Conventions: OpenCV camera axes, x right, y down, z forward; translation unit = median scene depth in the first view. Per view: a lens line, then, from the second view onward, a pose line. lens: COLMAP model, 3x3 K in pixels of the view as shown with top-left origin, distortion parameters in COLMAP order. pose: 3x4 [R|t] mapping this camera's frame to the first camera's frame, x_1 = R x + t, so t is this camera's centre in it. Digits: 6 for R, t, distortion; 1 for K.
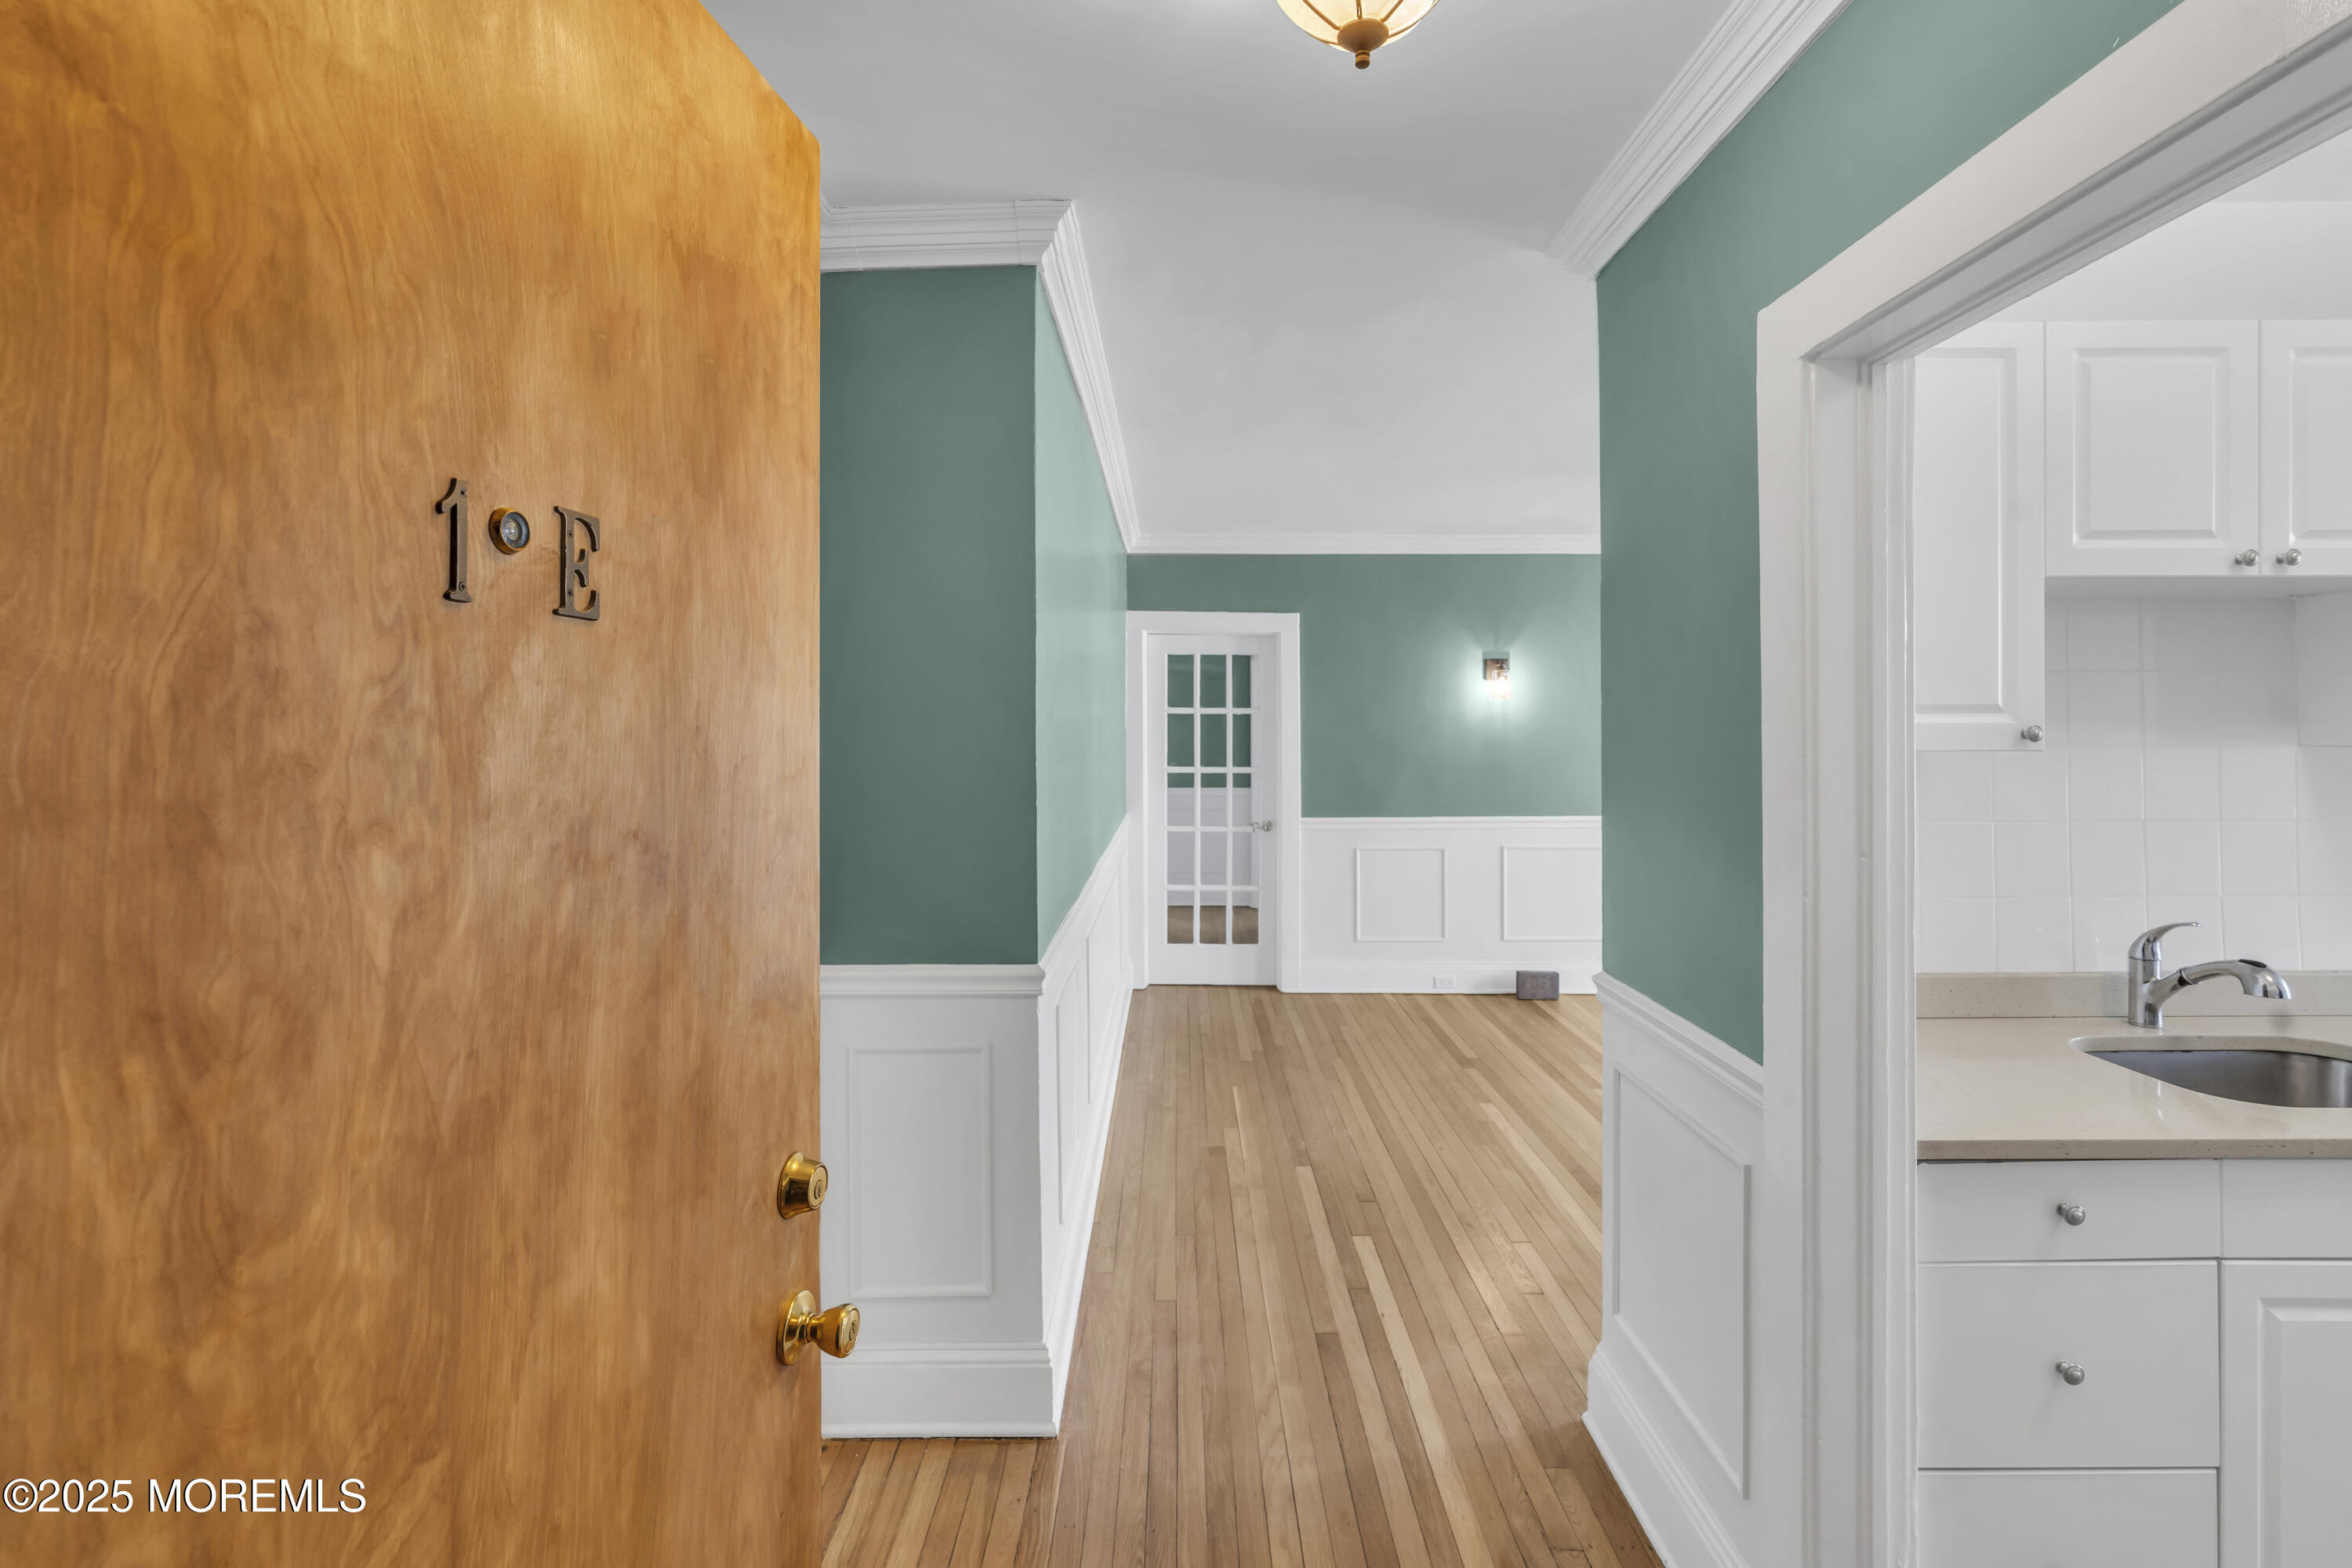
lens RADIAL K [[1060.5, 0, 1185.1], [0, 1060.5, 728.4], [0, 0, 1]] dist [-0.010166, -0.000121]
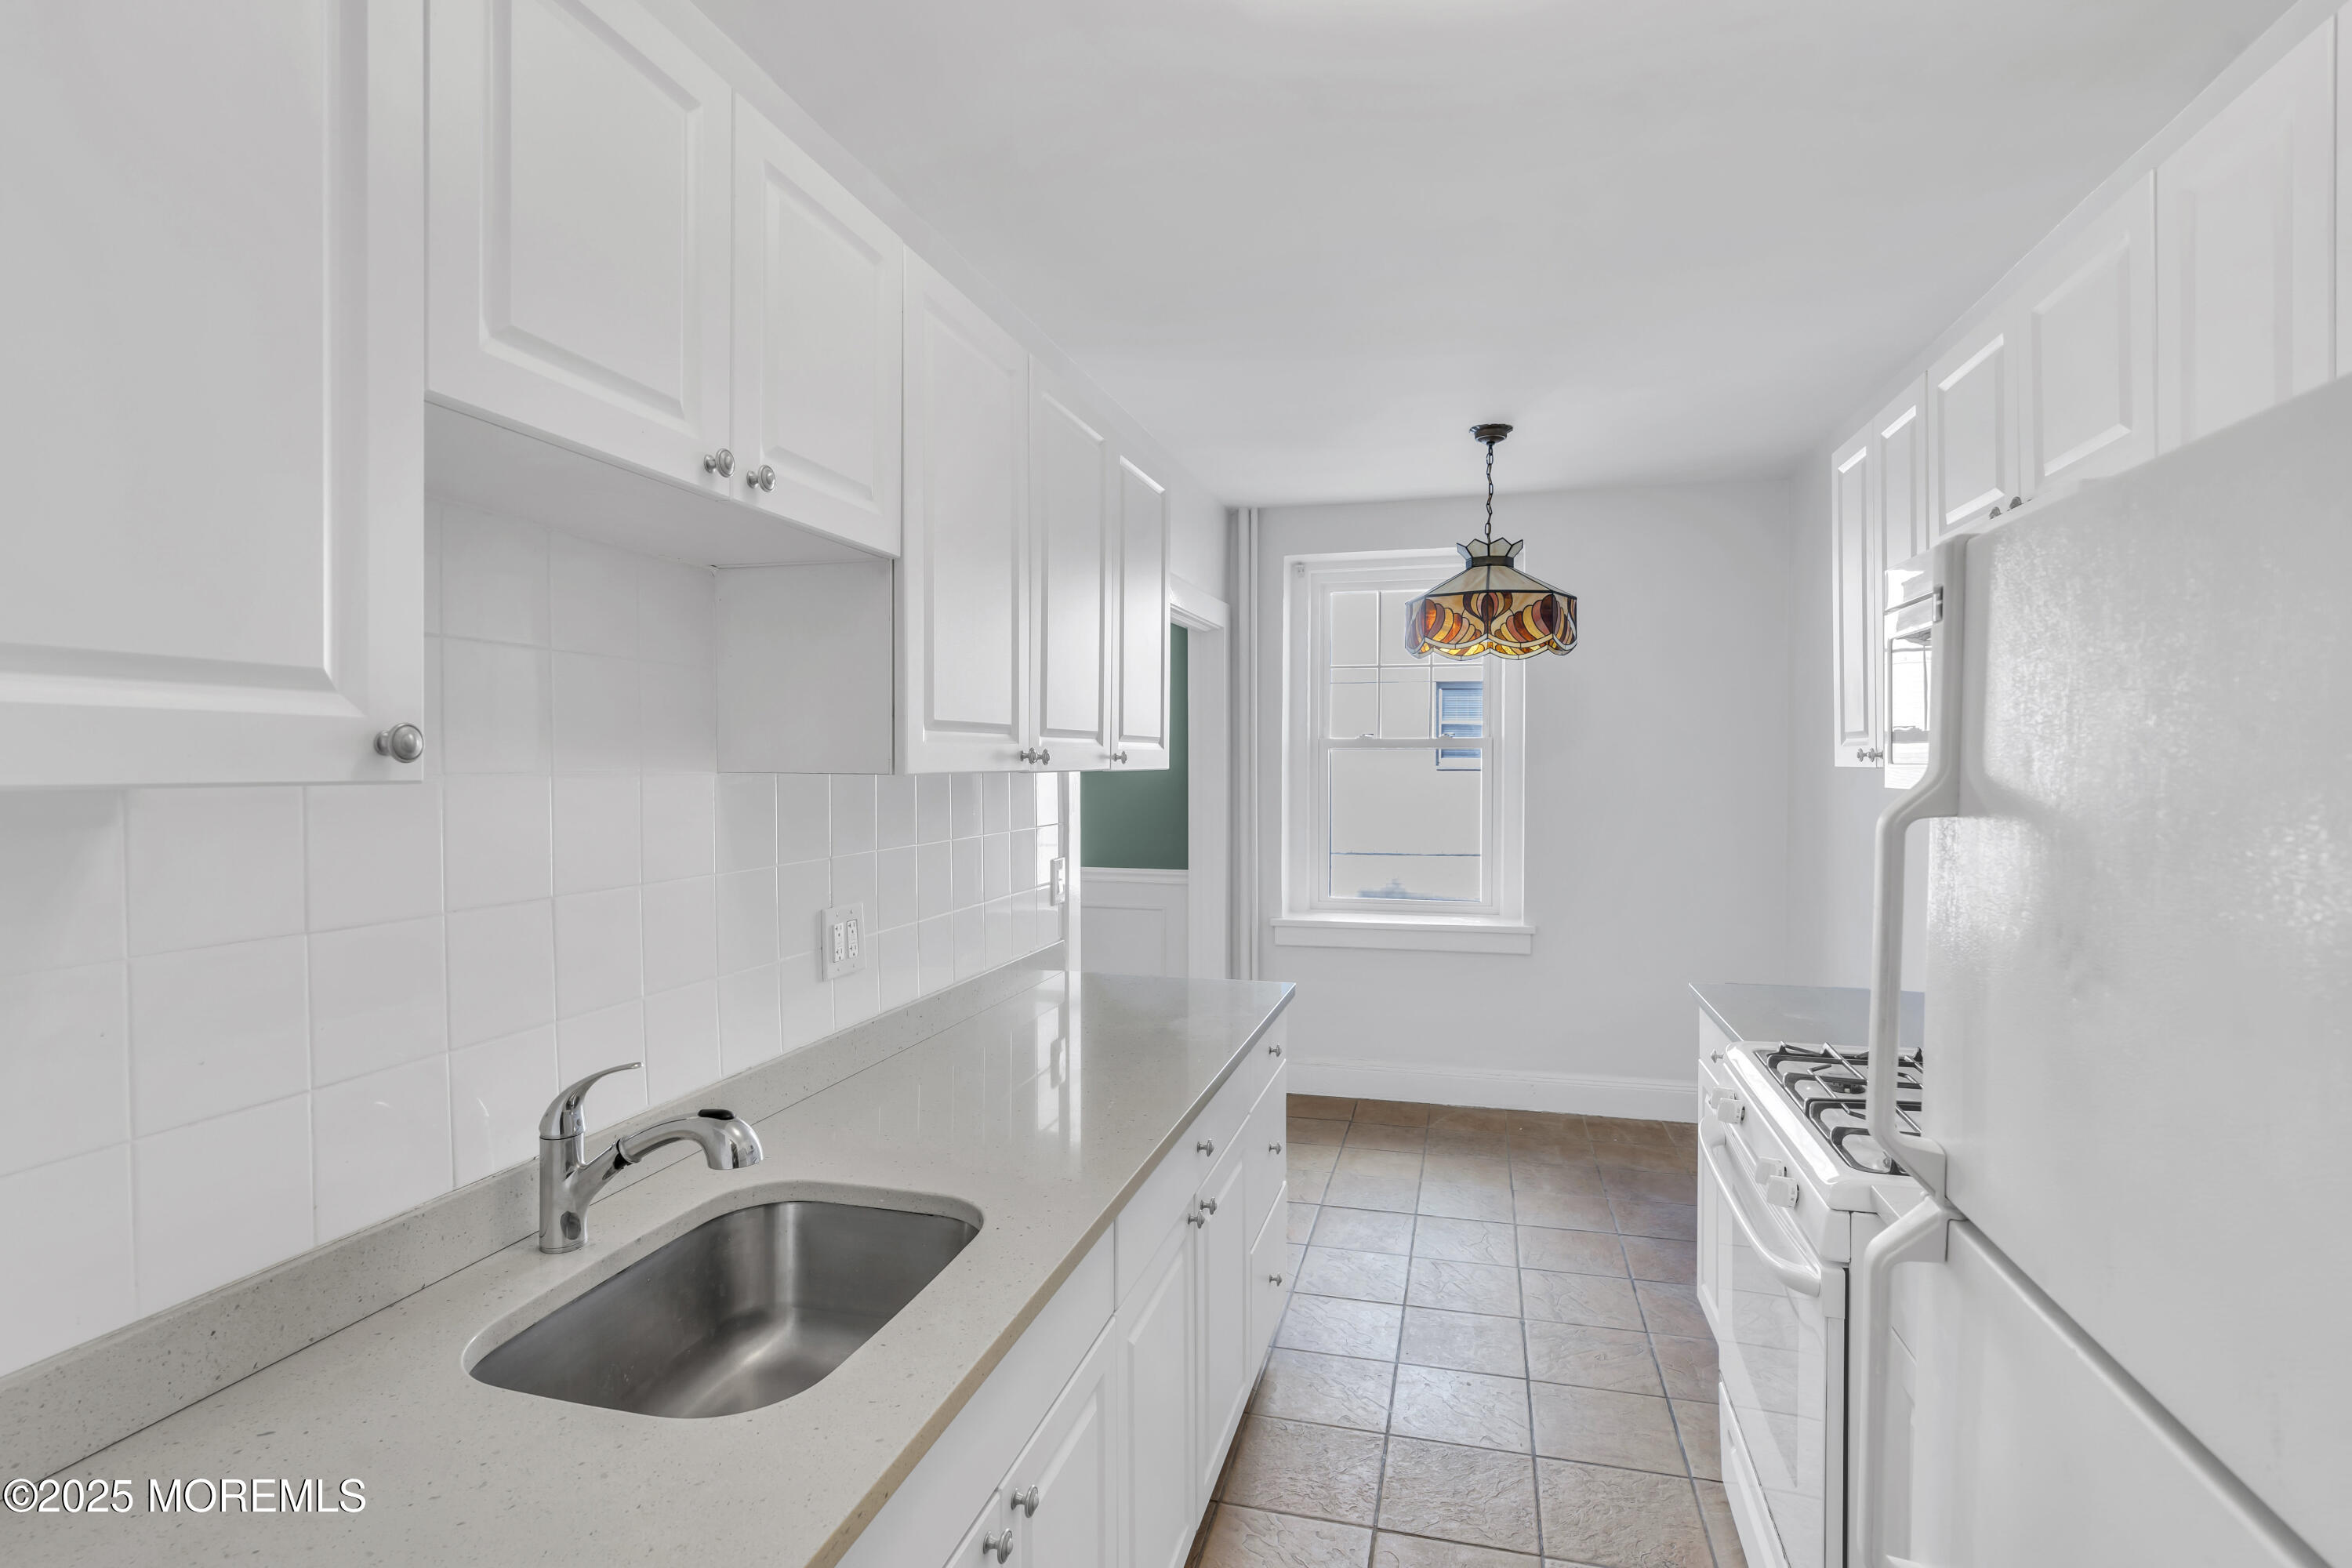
lens RADIAL K [[1175.0, 0, 1176.0], [0, 1175.0, 784.0], [0, 0, 1]] dist [-0.005624, -0.000493]
pose [[0.264233, -0.012765, 0.964374, 0.197000], [-0.006327, 0.999868, 0.014969, 0.005924], [-0.964438, -0.010057, 0.264118, 0.262576]]
